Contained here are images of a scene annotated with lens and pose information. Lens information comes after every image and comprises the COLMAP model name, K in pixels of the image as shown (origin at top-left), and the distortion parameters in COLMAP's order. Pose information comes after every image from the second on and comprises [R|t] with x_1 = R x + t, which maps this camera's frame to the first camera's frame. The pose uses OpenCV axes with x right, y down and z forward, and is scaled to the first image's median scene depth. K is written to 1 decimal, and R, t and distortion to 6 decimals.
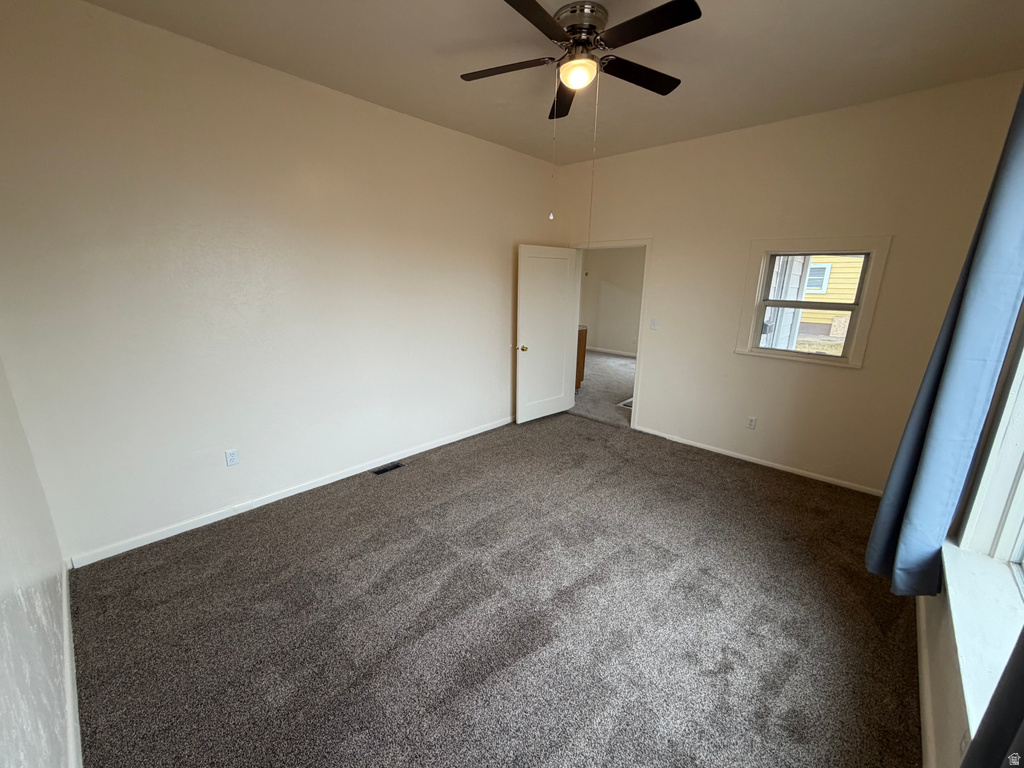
lens RADIAL K [[406.1, 0, 511.1], [0, 406.1, 384.0], [0, 0, 1]] dist [-0.002426, -0.000182]
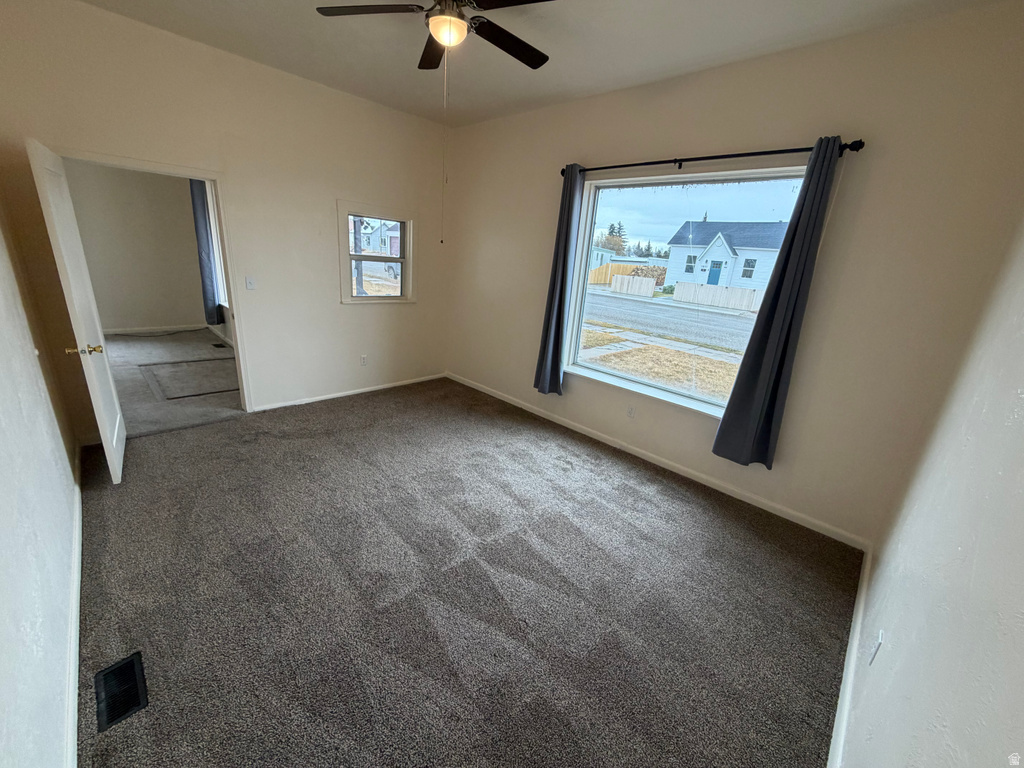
lens RADIAL K [[406.1, 0, 510.8], [0, 406.1, 382.1], [0, 0, 1]] dist [-0.002426, -0.000182]
pose [[0.029048, -0.314198, 0.948913, -0.782277], [0.168053, 0.937336, 0.305221, -0.194187], [-0.985350, 0.150602, 0.080030, 0.697730]]
